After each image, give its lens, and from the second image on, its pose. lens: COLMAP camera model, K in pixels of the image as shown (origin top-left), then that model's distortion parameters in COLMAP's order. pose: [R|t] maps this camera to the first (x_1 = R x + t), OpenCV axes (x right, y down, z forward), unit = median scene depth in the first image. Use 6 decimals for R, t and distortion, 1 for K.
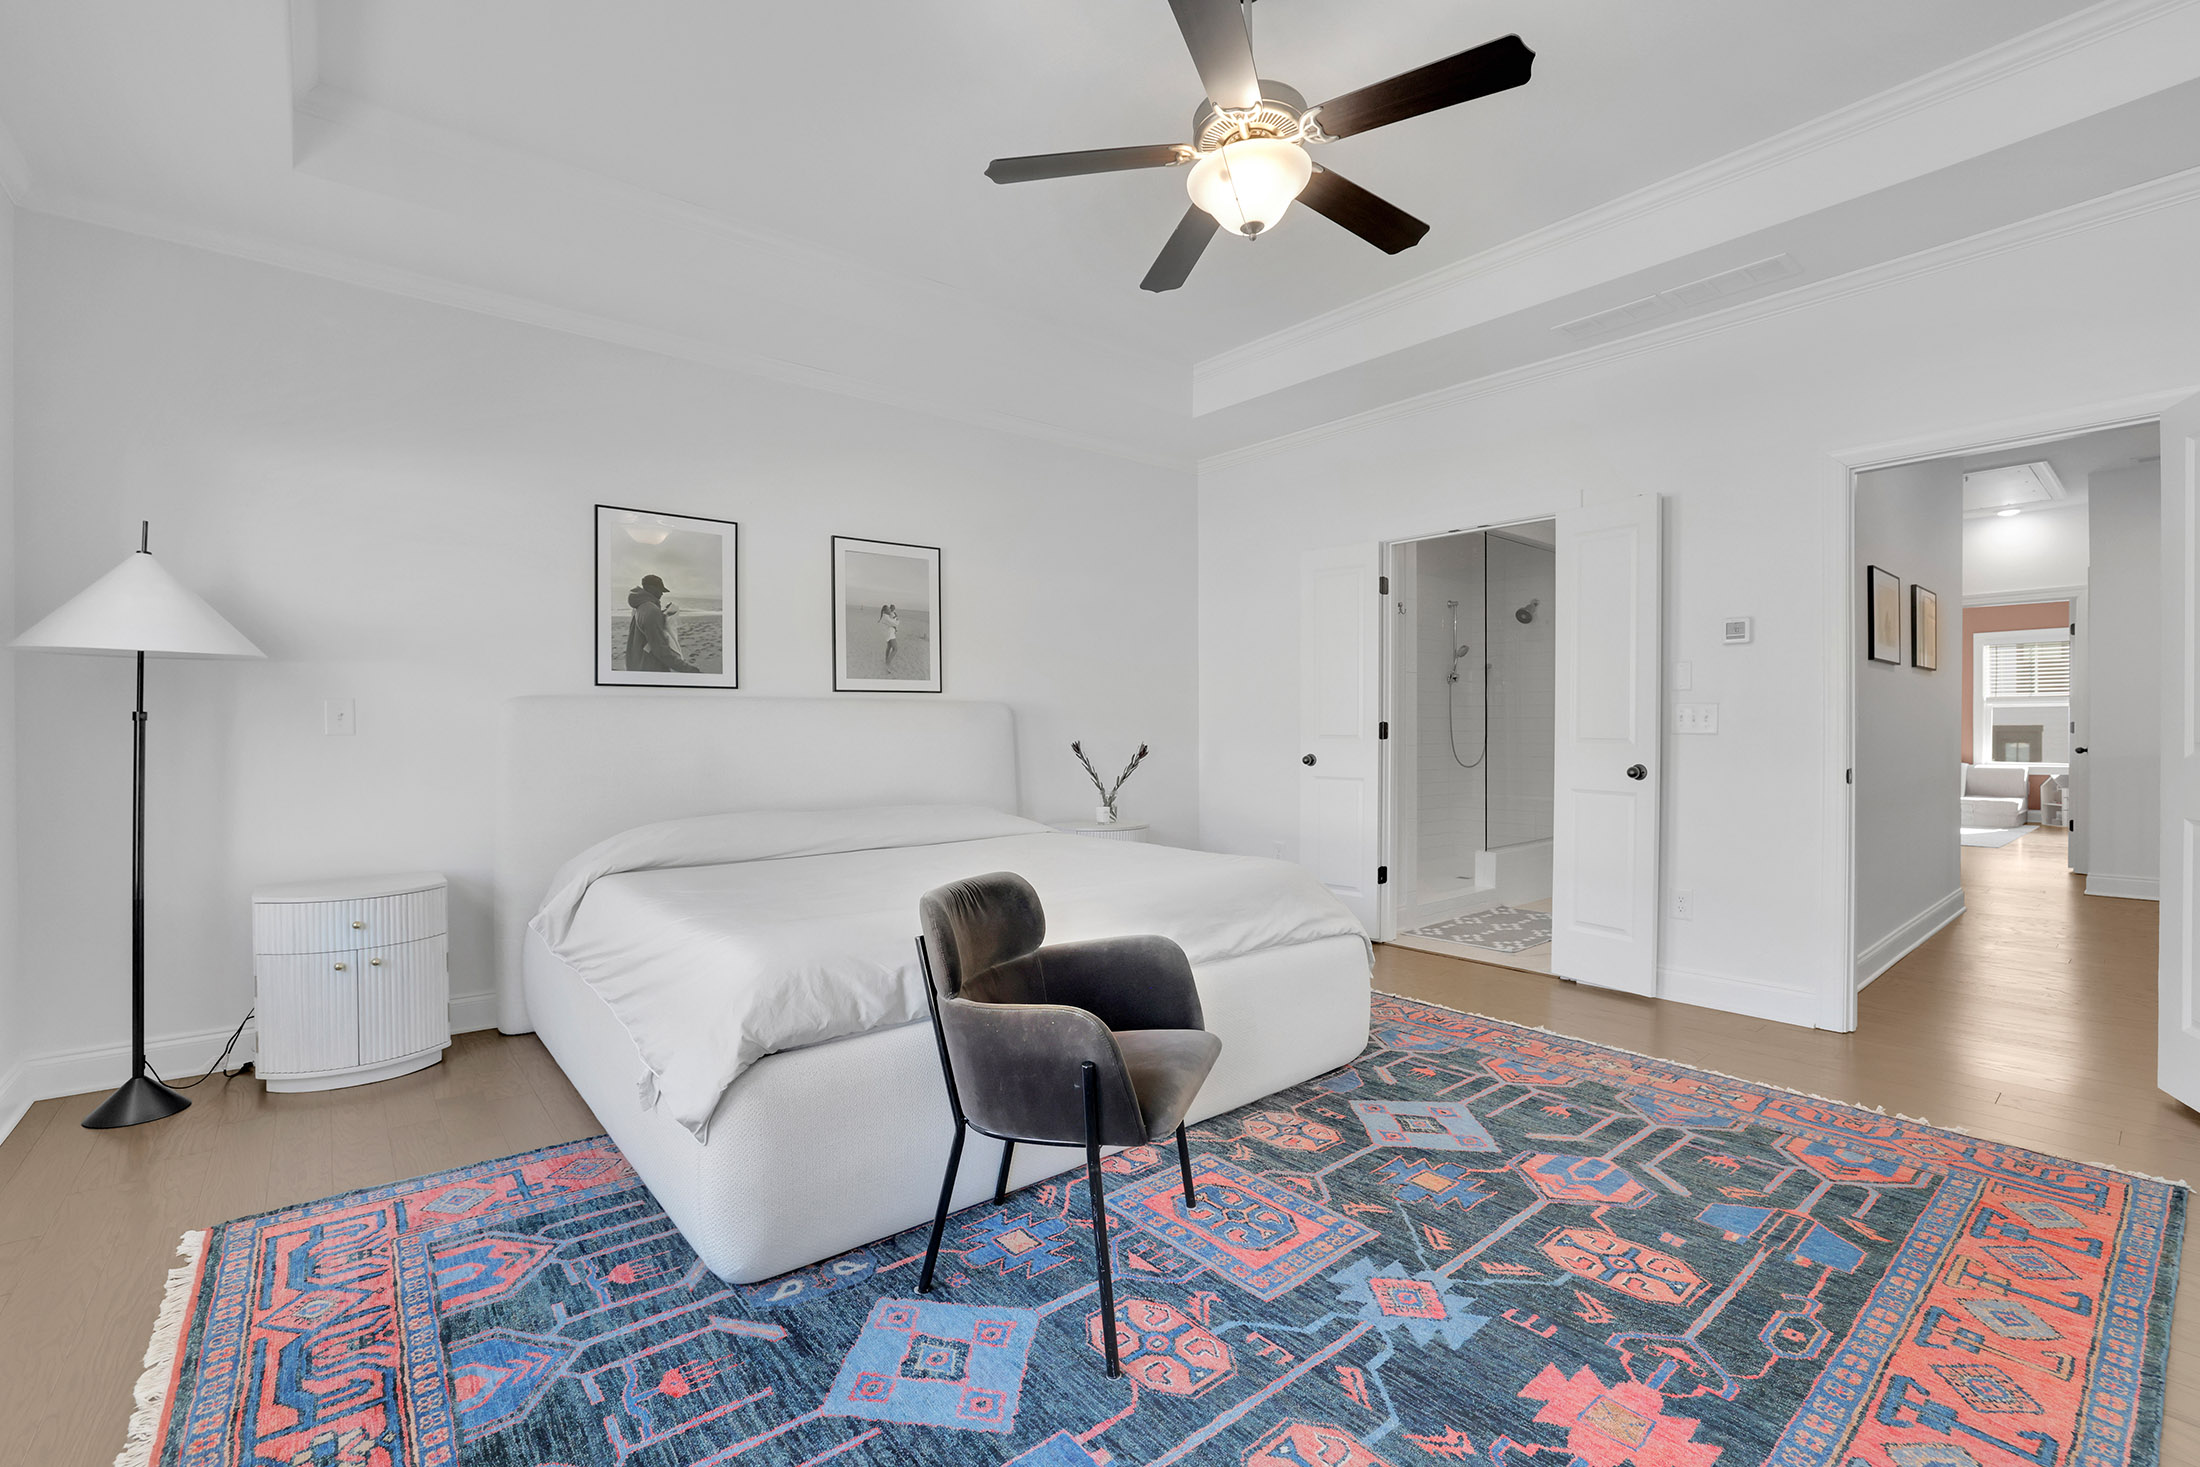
lens RADIAL K [[973.9, 0, 1091.7], [0, 973.9, 735.3], [0, 0, 1]] dist [-0.037110, 0.006587]
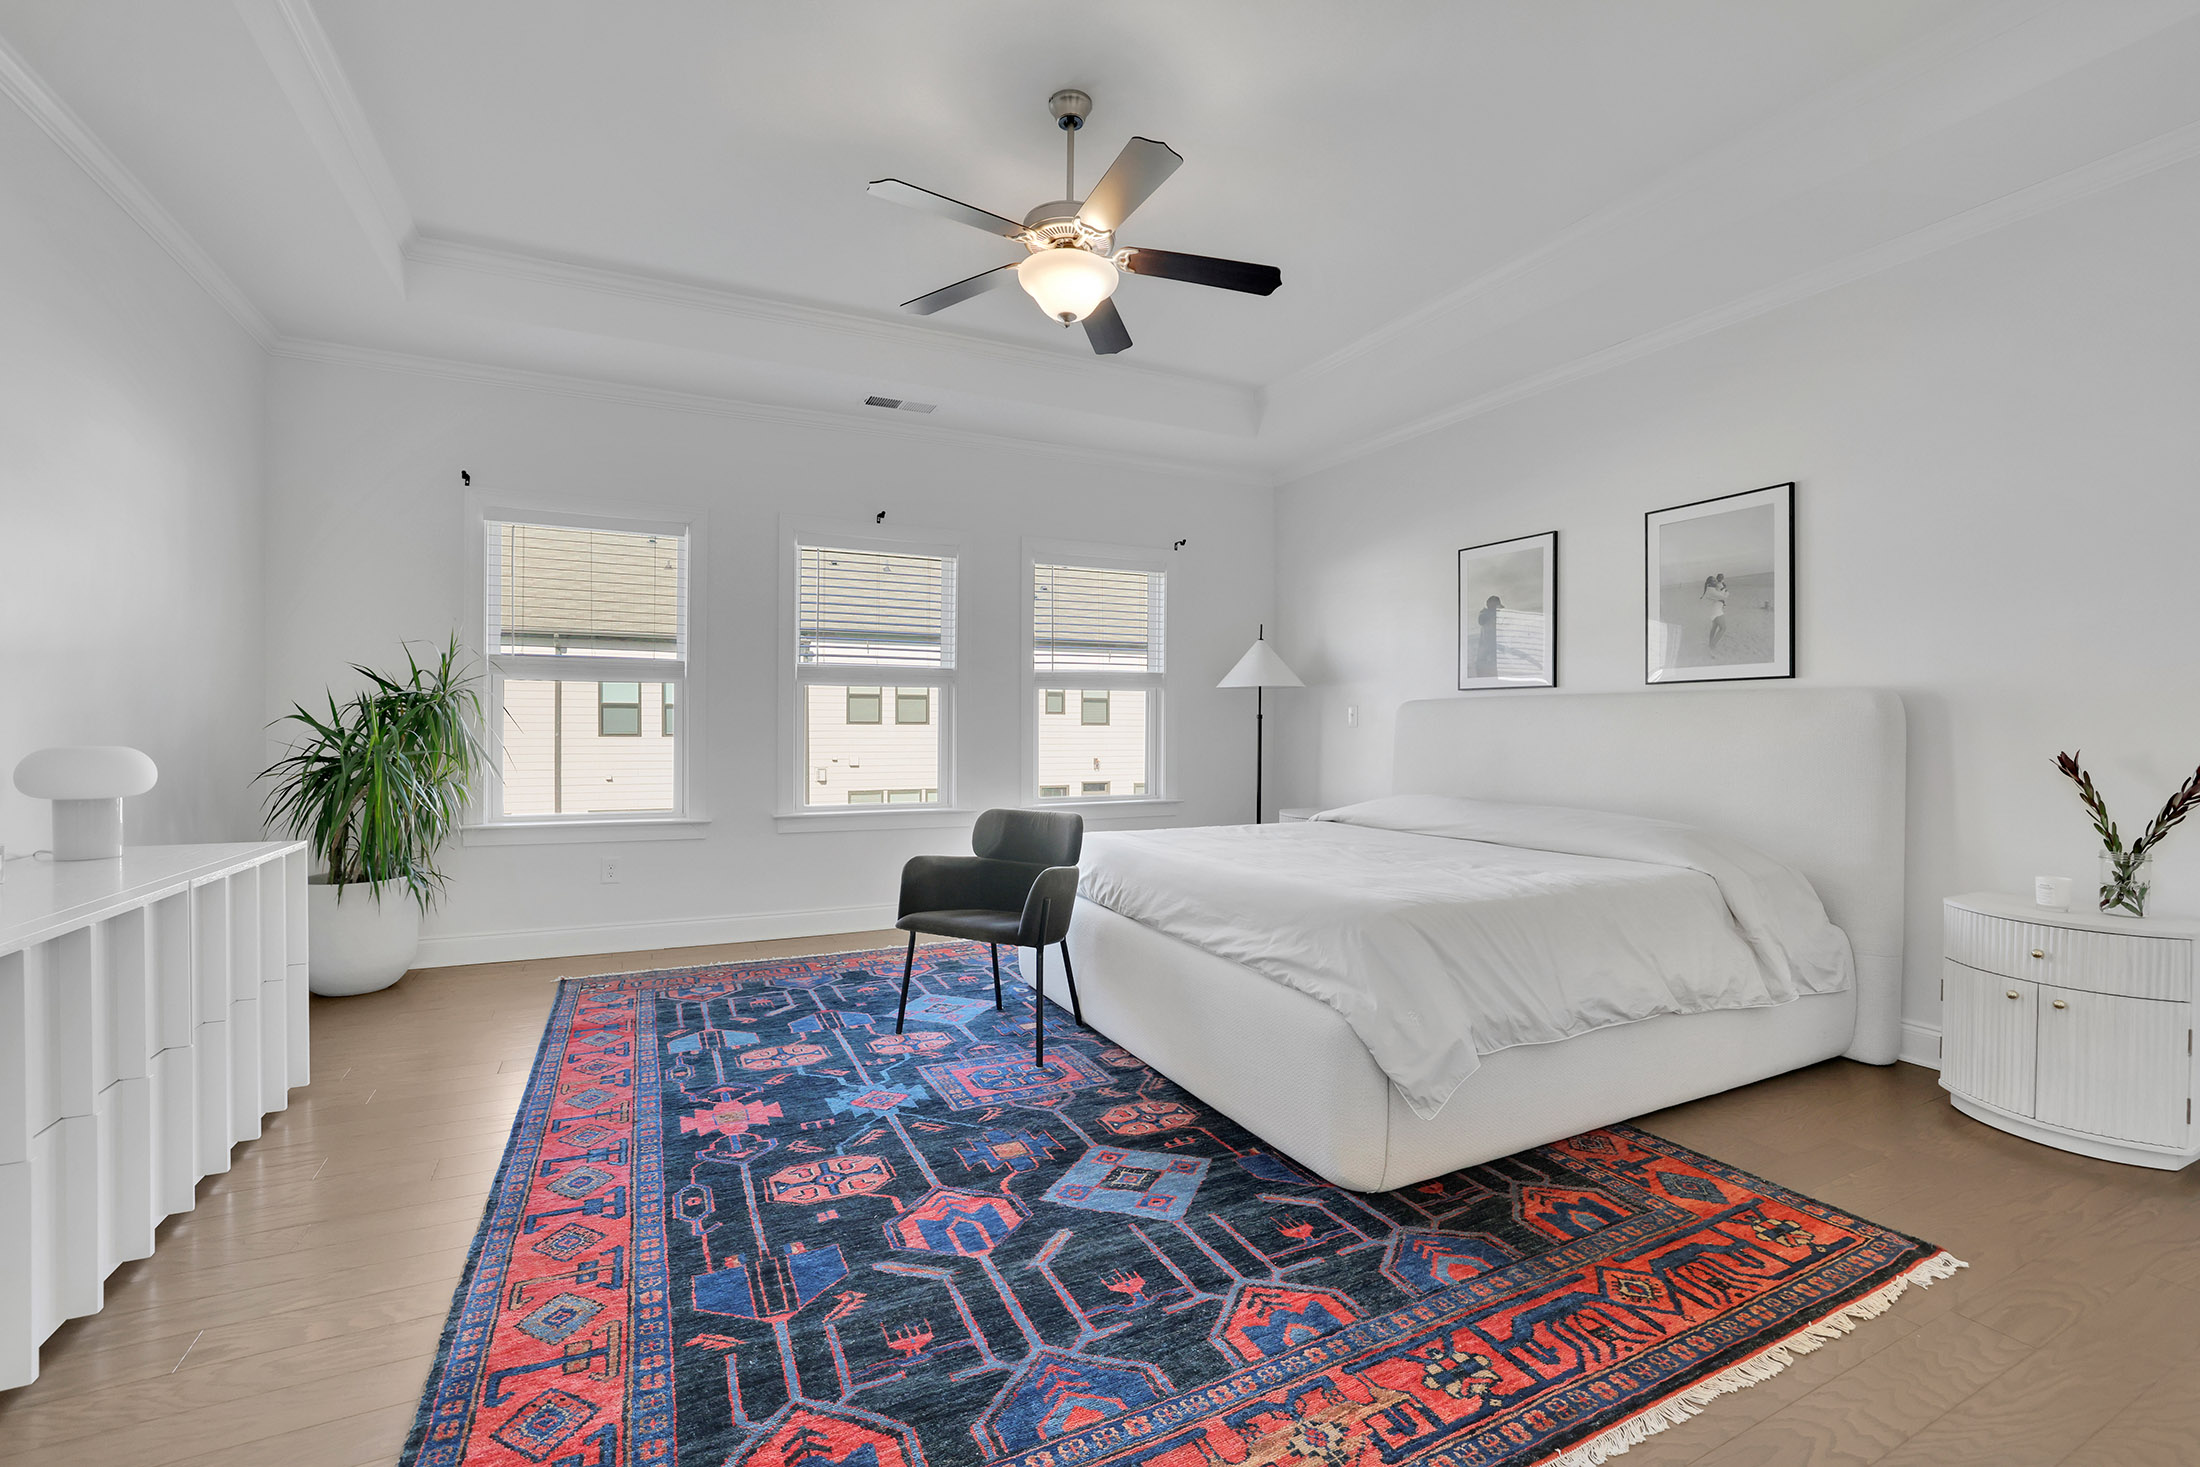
lens RADIAL K [[973.9, 0, 1143.3], [0, 973.9, 735.7], [0, 0, 1]] dist [-0.037110, 0.006587]
pose [[-0.221228, 0.020680, -0.975003, 1.480955], [0.000421, 0.999777, 0.021110, -0.031731], [0.975222, 0.004259, -0.221187, 1.489735]]
